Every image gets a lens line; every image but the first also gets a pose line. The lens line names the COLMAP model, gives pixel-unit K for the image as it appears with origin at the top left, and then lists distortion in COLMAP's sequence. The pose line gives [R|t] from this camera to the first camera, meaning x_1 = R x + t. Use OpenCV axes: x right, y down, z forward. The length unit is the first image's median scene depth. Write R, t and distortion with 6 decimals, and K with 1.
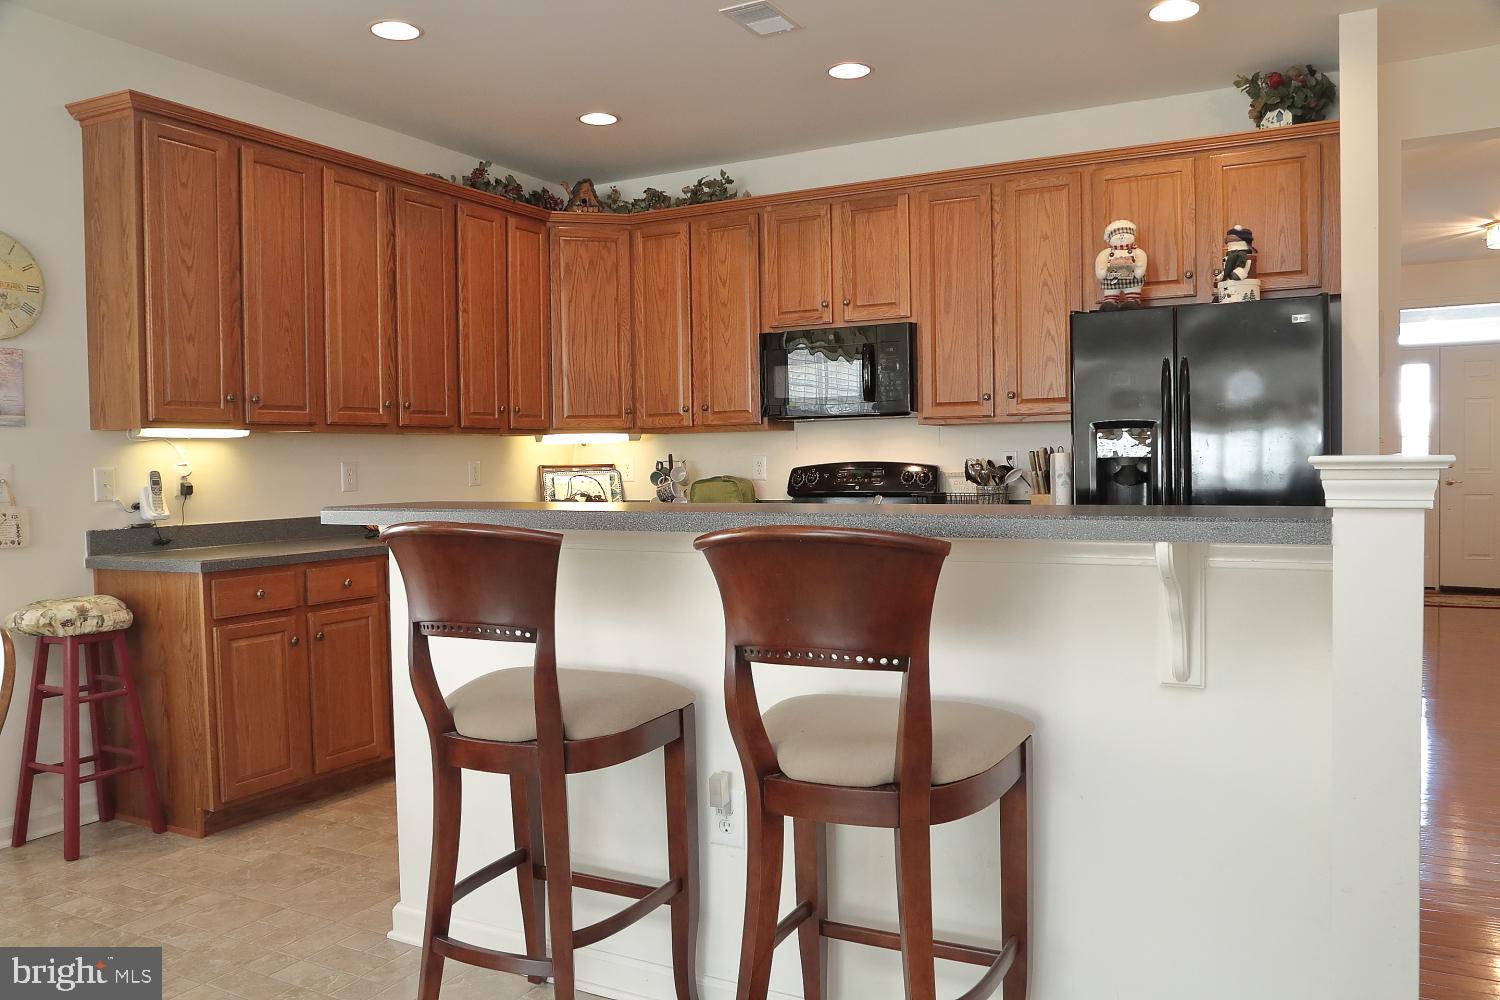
lens RADIAL K [[1141.9, 0, 748.0], [0, 1141.9, 504.1], [0, 0, 1]] dist [-0.098699, 0.093334]
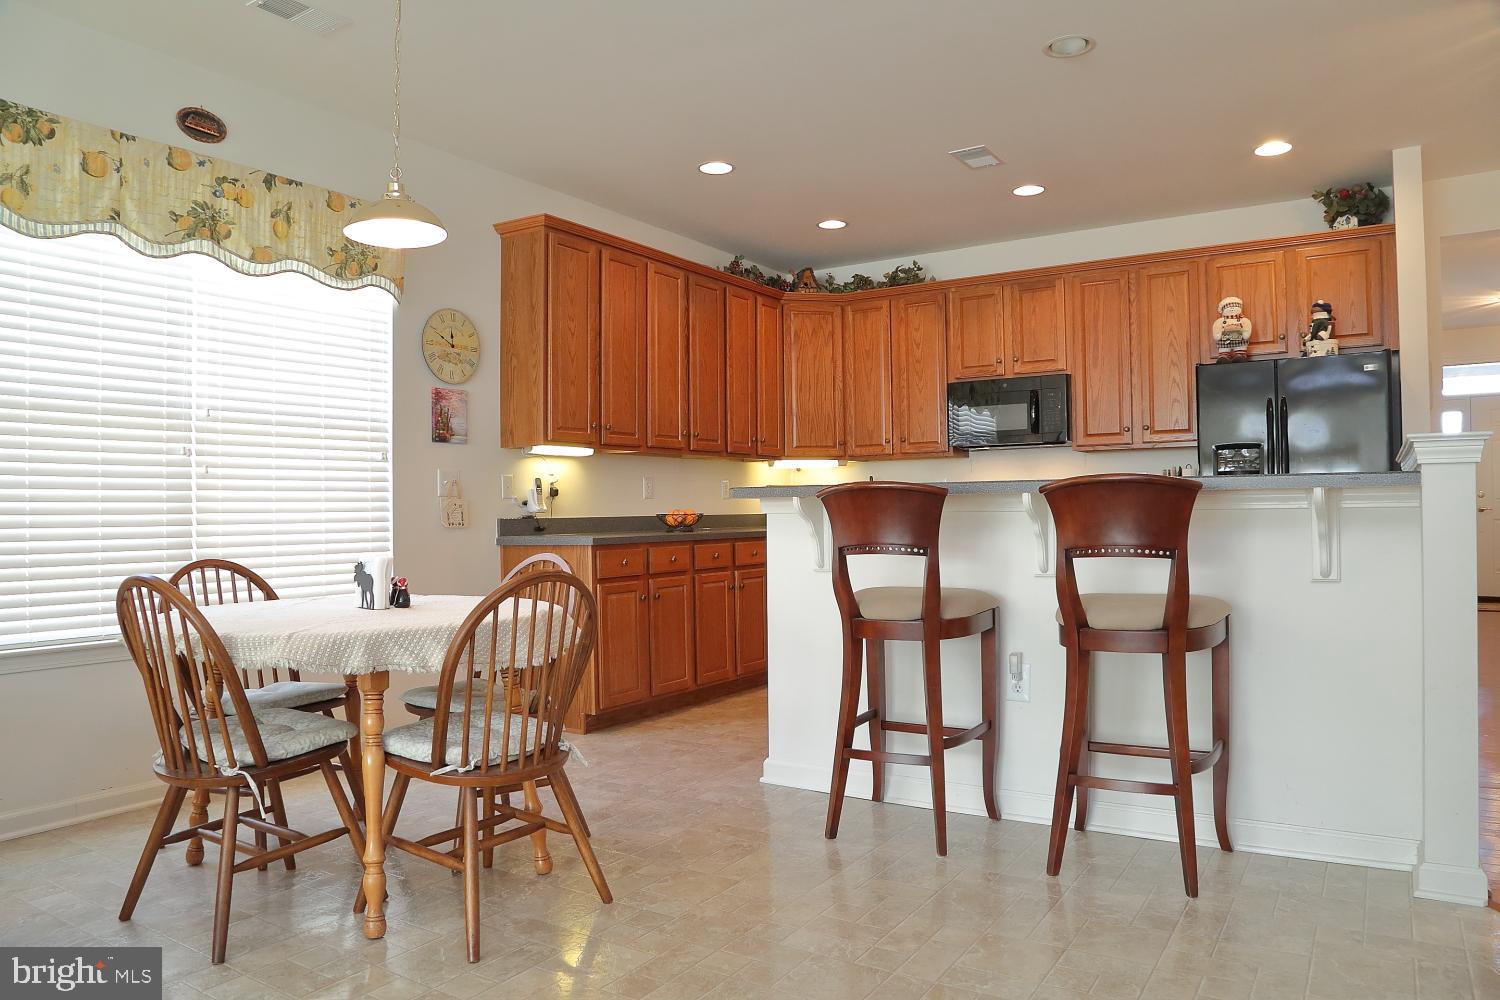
lens RADIAL K [[1022.2, 0, 749.3], [0, 1022.2, 504.8], [0, 0, 1]] dist [-0.125663, 0.070982]
pose [[0.996622, 0.002769, -0.082073, -0.147171], [-0.006230, 0.999101, -0.041939, 0.050953], [0.081883, 0.042309, 0.995743, -0.224315]]
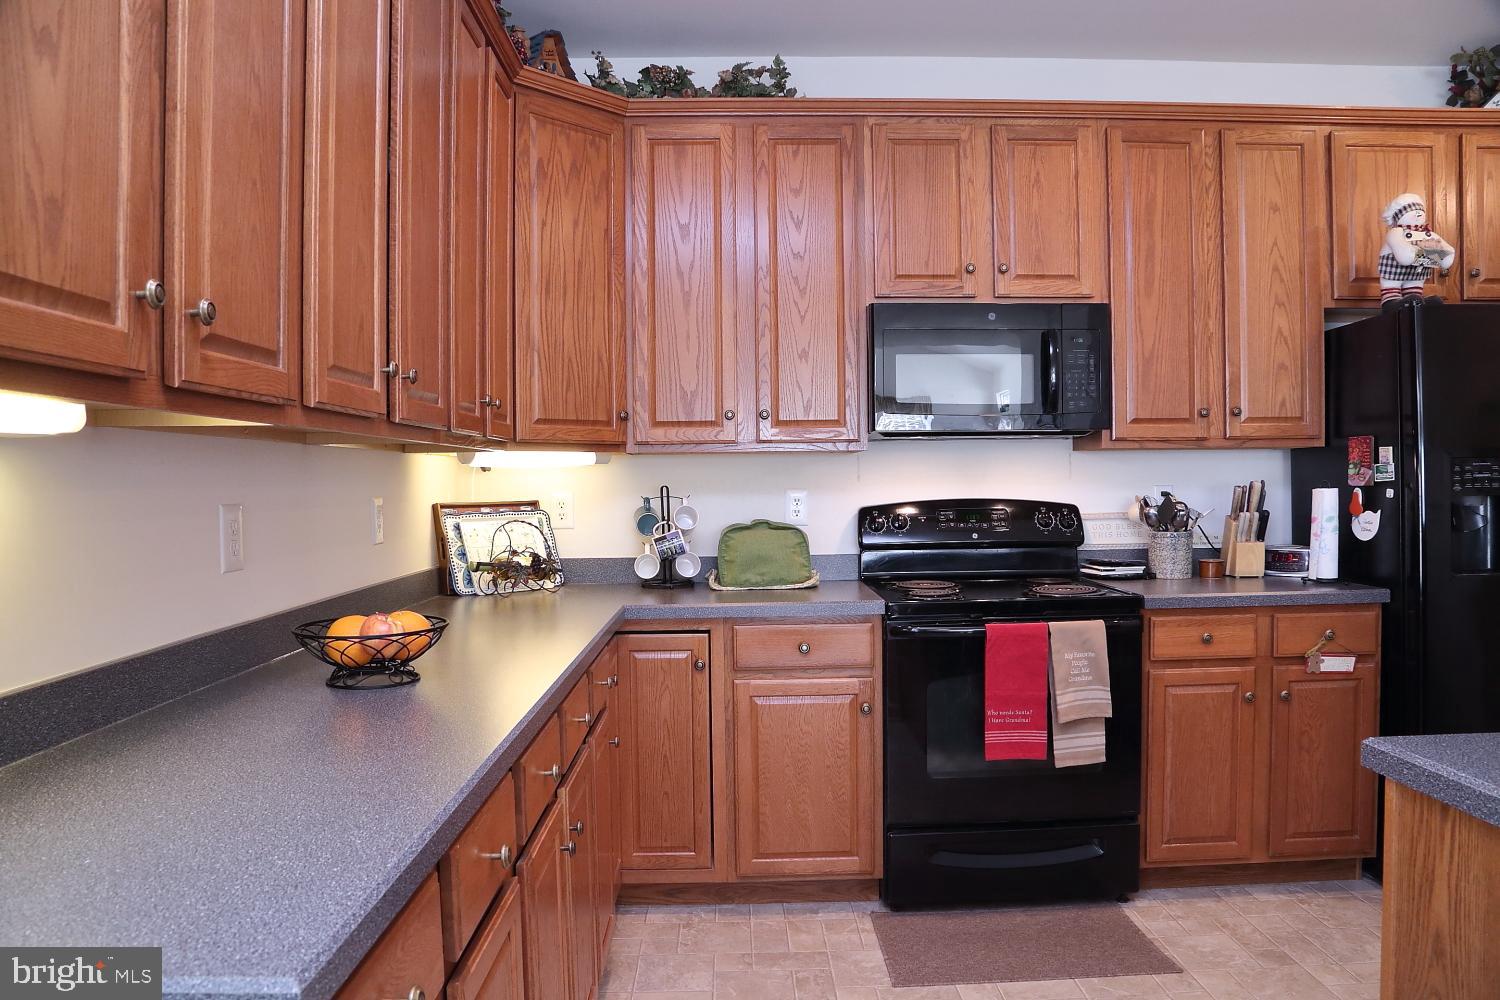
lens RADIAL K [[1022.2, 0, 749.3], [0, 1022.2, 504.8], [0, 0, 1]] dist [-0.125663, 0.070982]
pose [[0.871248, -0.005376, 0.490814, -0.406951], [0.016012, 0.999719, -0.017474, -0.030014], [-0.490582, 0.023083, 0.871089, 0.637424]]
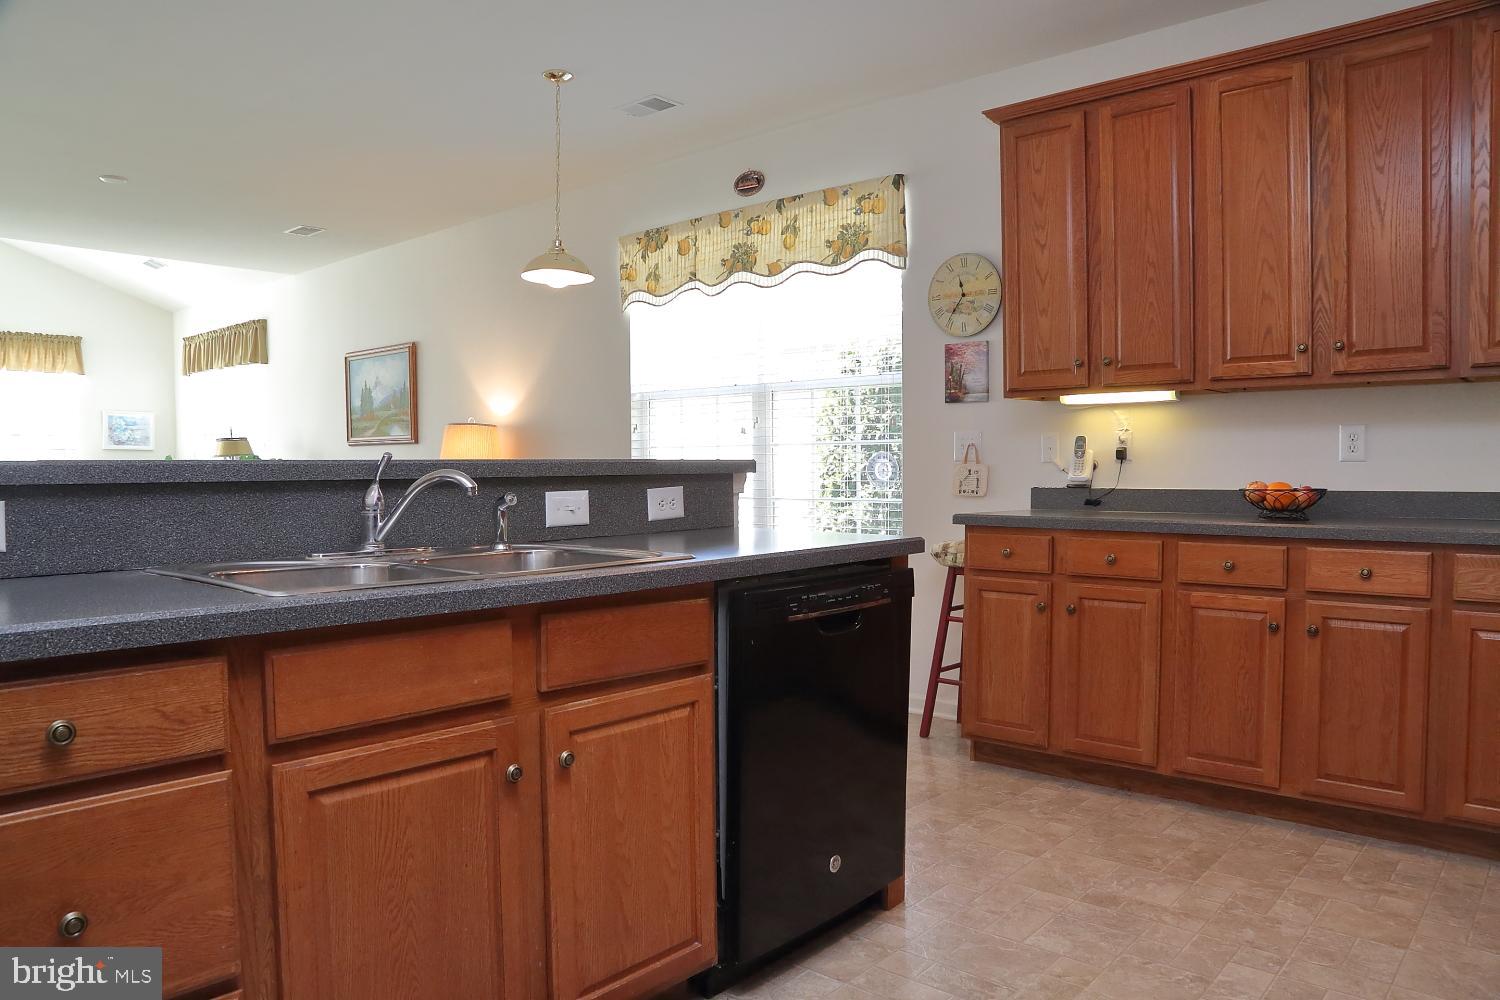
lens RADIAL K [[1022.2, 0, 749.3], [0, 1022.2, 504.8], [0, 0, 1]] dist [-0.125663, 0.070982]
pose [[-0.224777, 0.053706, -0.972929, 0.449708], [-0.028729, 0.997681, 0.061710, -0.012822], [0.973987, 0.041822, -0.222713, 0.826958]]
